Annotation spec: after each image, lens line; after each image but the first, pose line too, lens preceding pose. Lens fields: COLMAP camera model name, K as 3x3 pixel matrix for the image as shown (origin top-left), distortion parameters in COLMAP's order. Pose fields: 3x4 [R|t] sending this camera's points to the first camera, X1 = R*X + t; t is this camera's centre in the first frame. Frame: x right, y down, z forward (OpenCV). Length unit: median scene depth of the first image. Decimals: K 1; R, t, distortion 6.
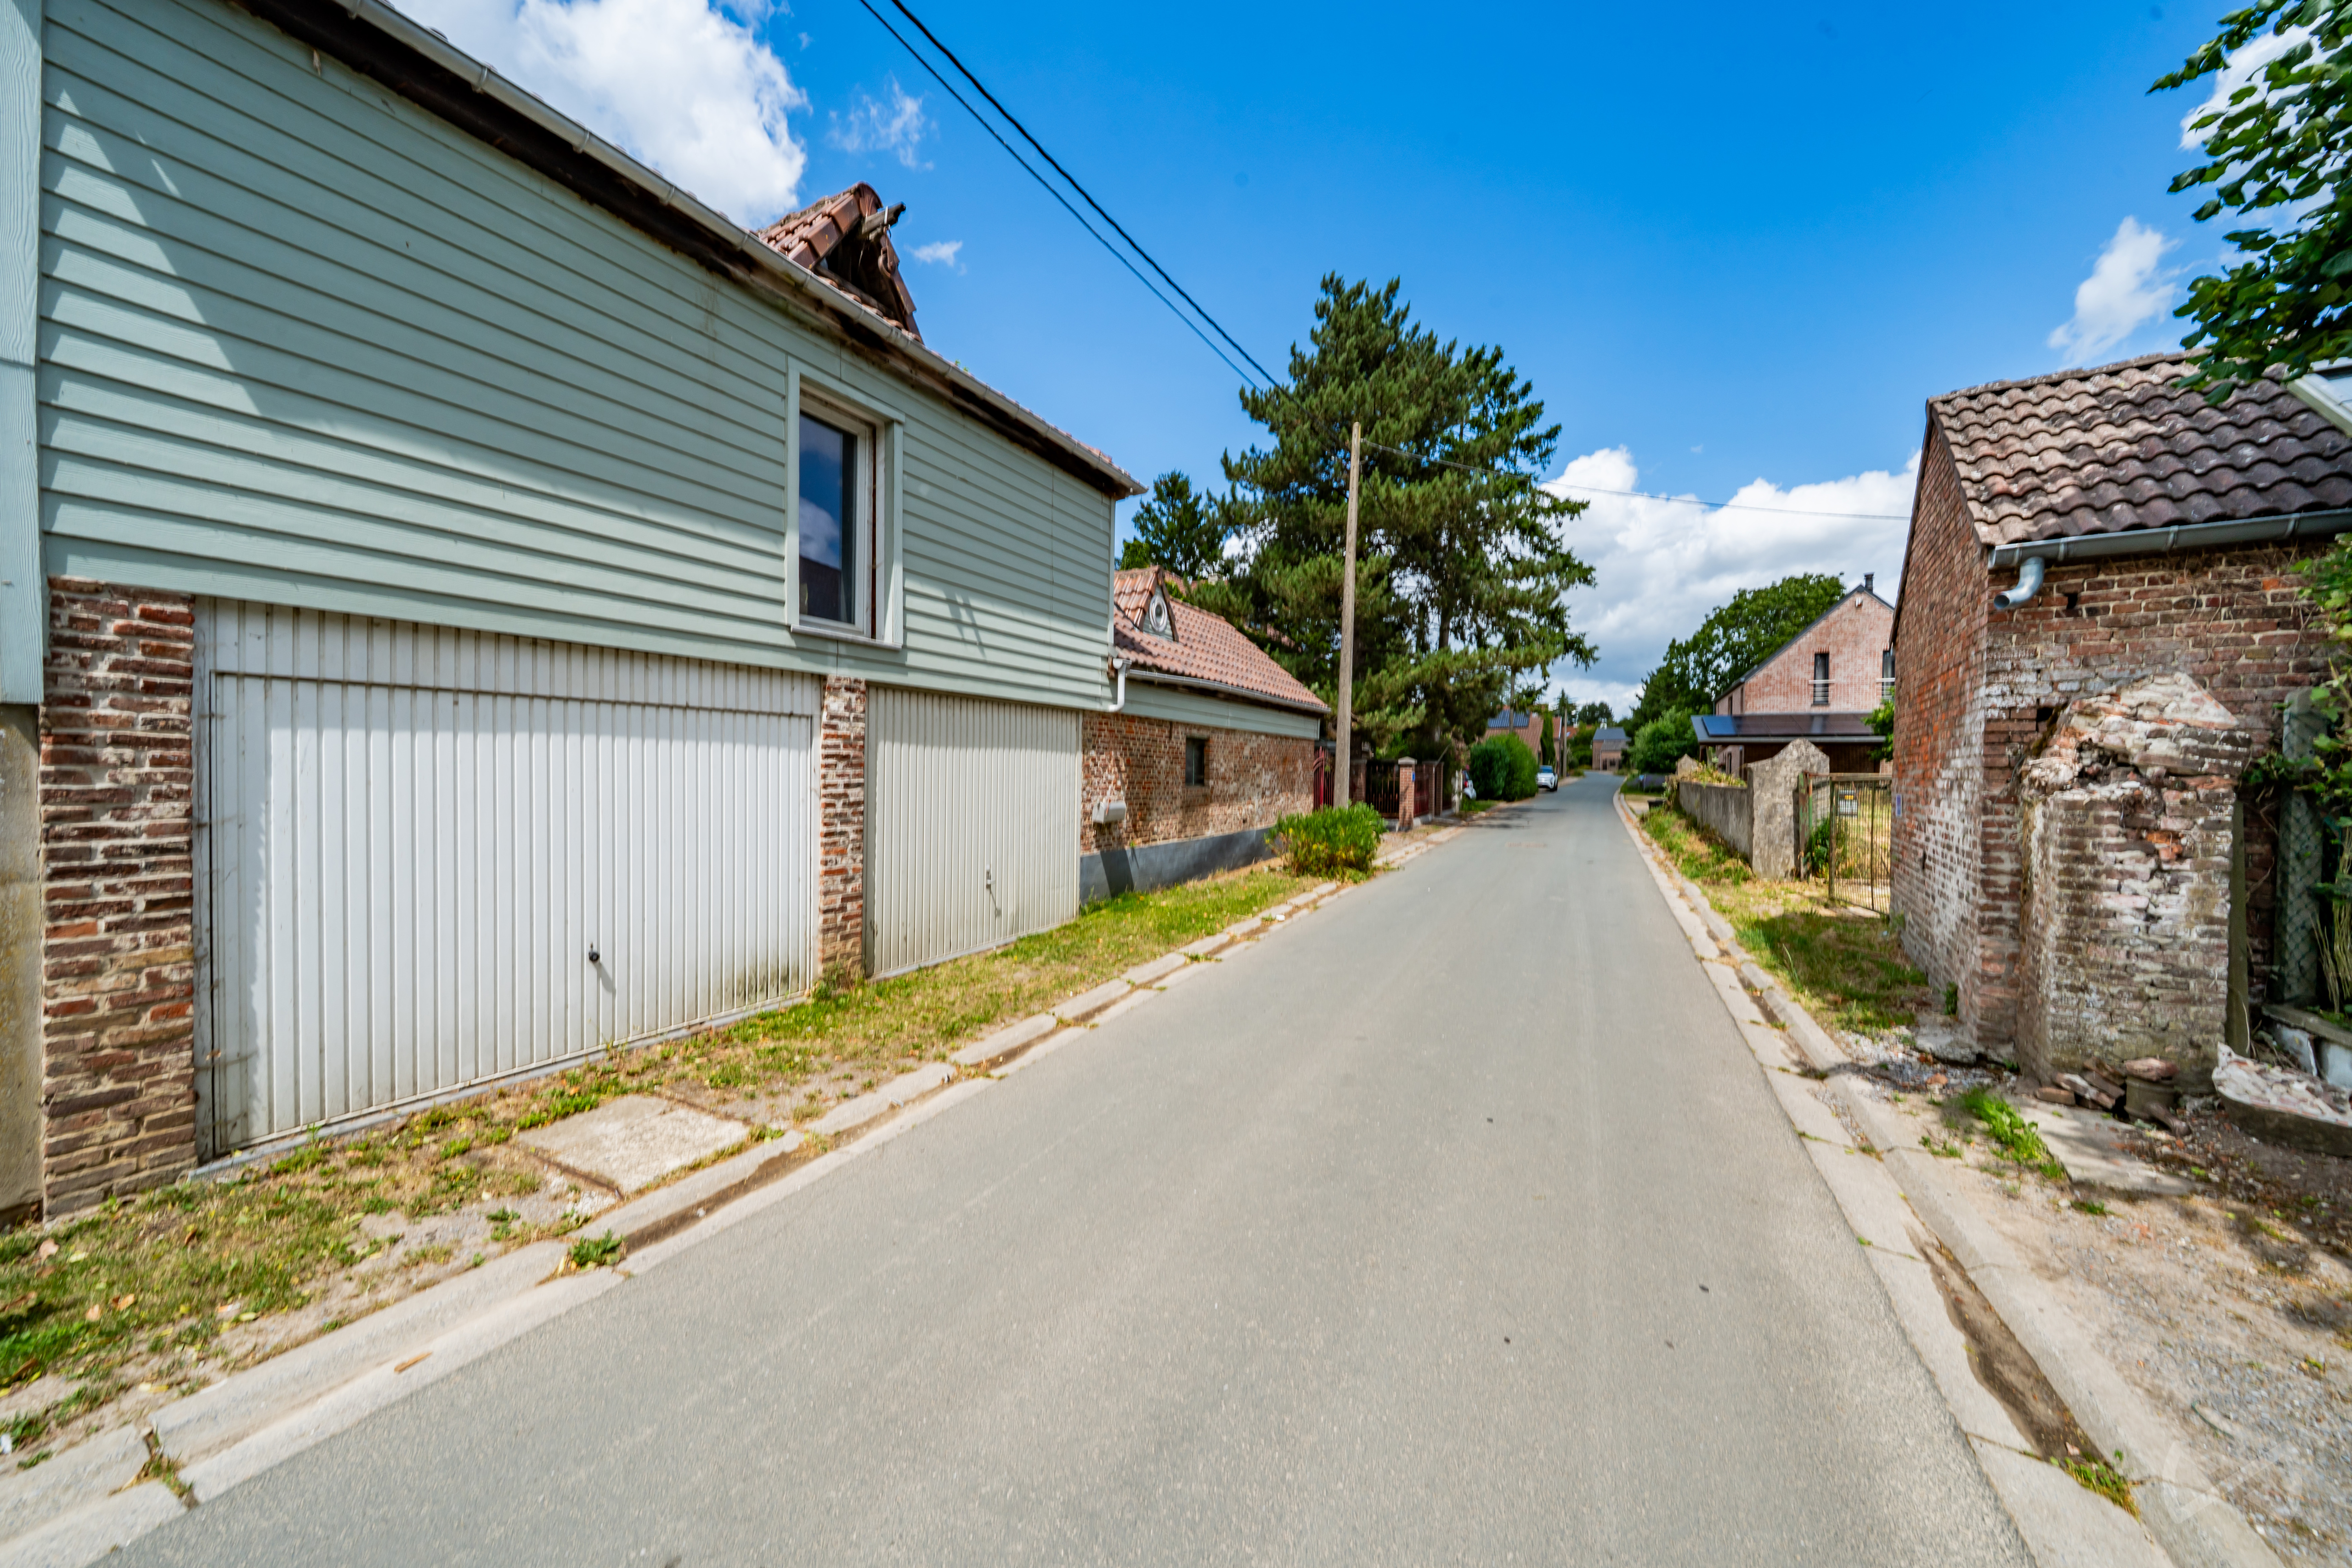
lens RADIAL K [[800.5, 0, 1183.7], [0, 800.5, 779.1], [0, 0, 1]] dist [-0.000232, -0.000092]
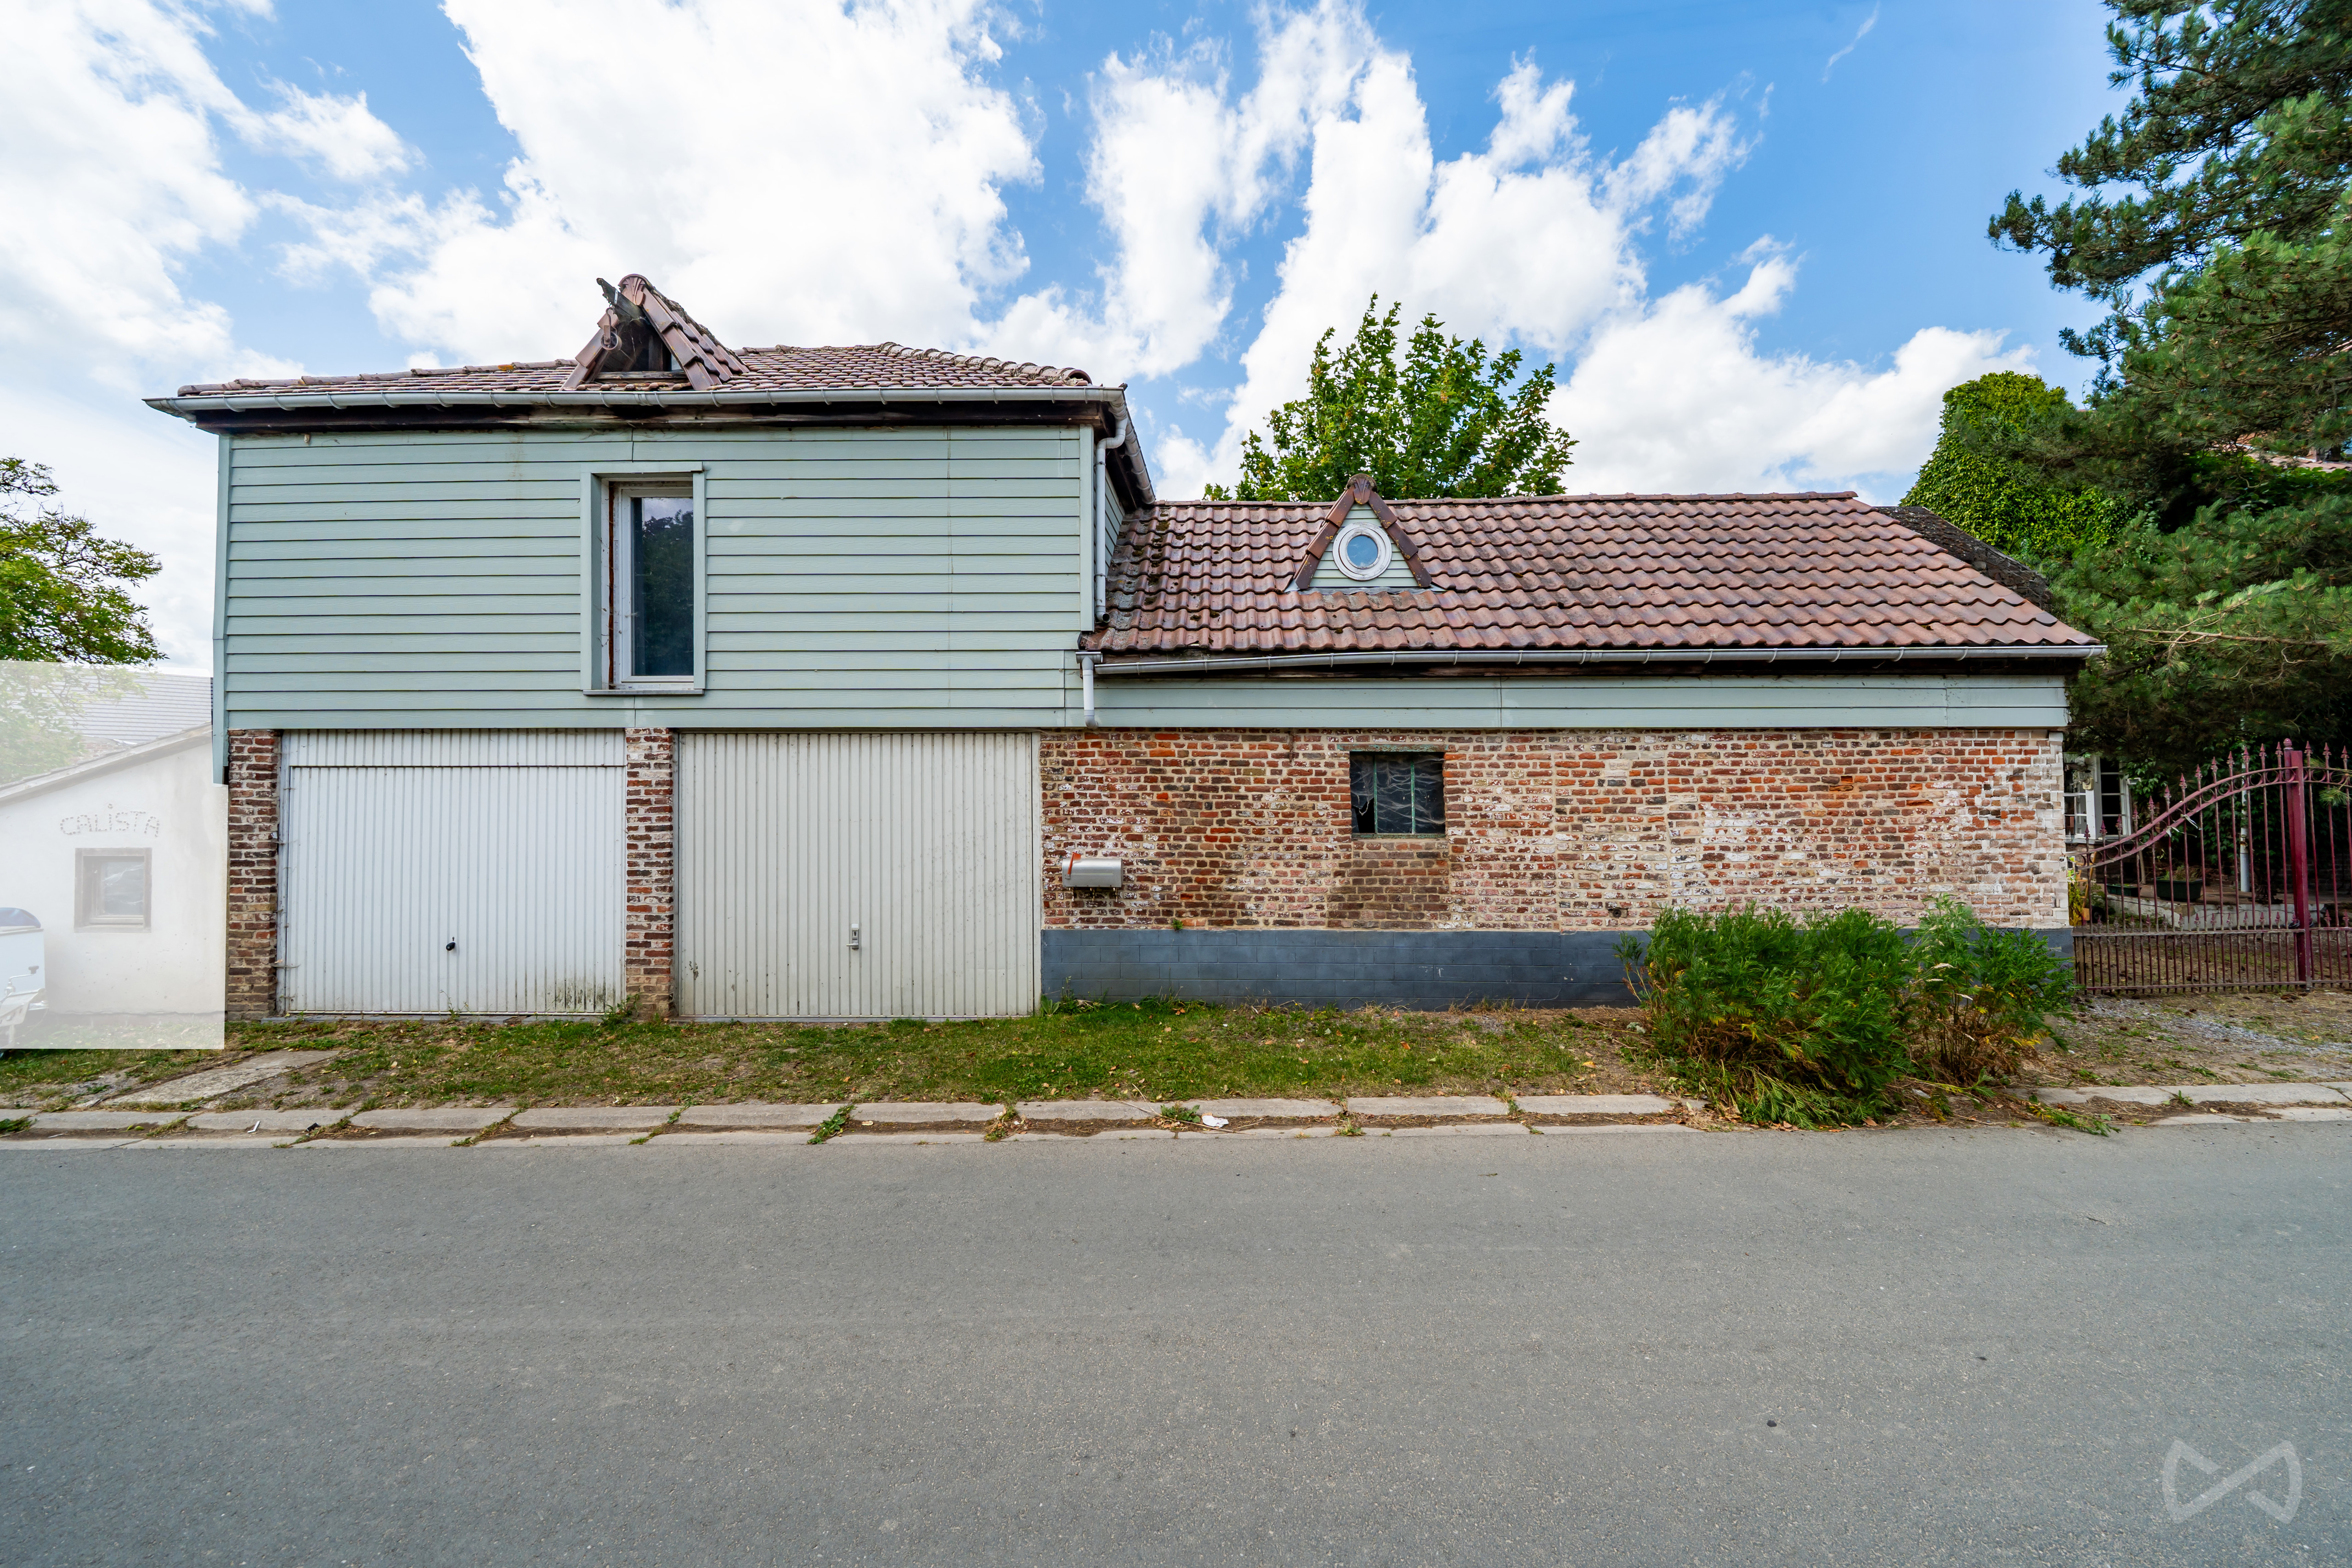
lens RADIAL K [[808.0, 0, 1177.0], [0, 808.0, 748.2], [0, 0, 1]] dist [-0.001104, -0.000176]
pose [[0.444047, -0.038279, -0.895186, 0.866034], [-0.003930, 0.998994, -0.044667, -0.053893], [0.895995, 0.023353, 0.443449, 1.157288]]
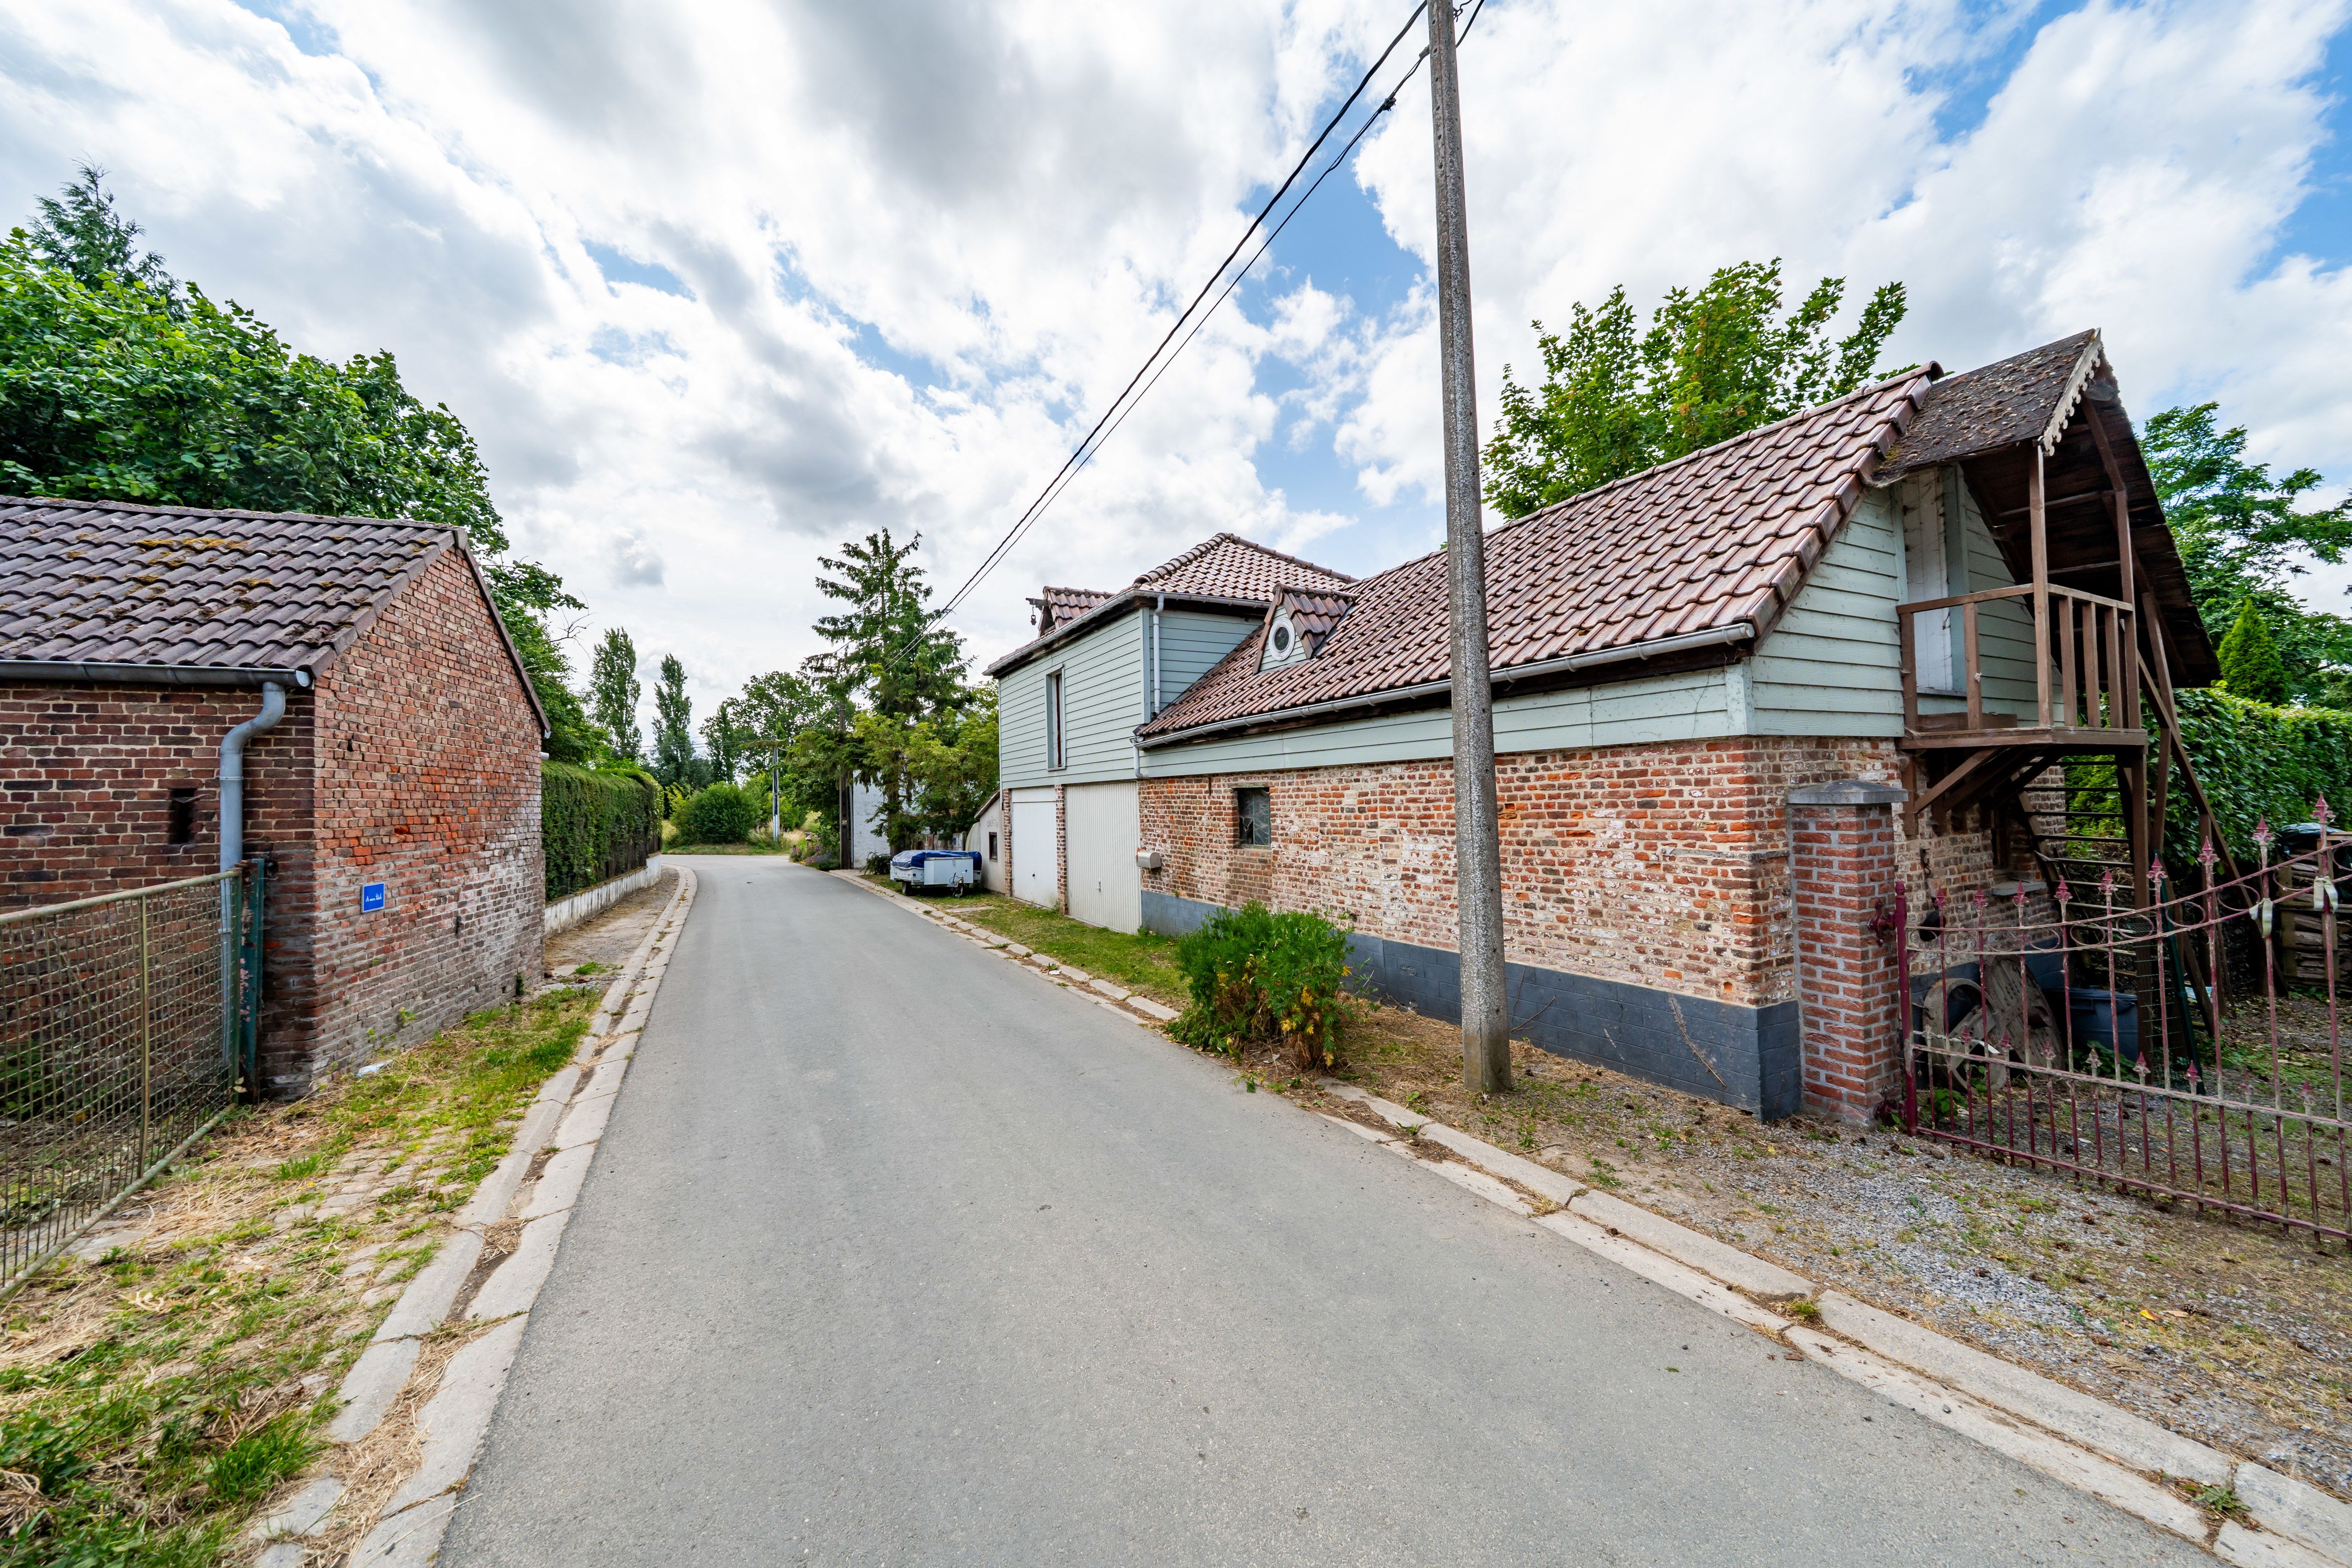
lens RADIAL K [[800.5, 0, 1183.7], [0, 800.5, 779.1], [0, 0, 1]] dist [-0.000232, -0.000092]
pose [[-0.555073, -0.011769, -0.831719, 1.369961], [0.013034, 0.999654, -0.022844, -0.081218], [0.831700, -0.023520, -0.554727, 2.633092]]
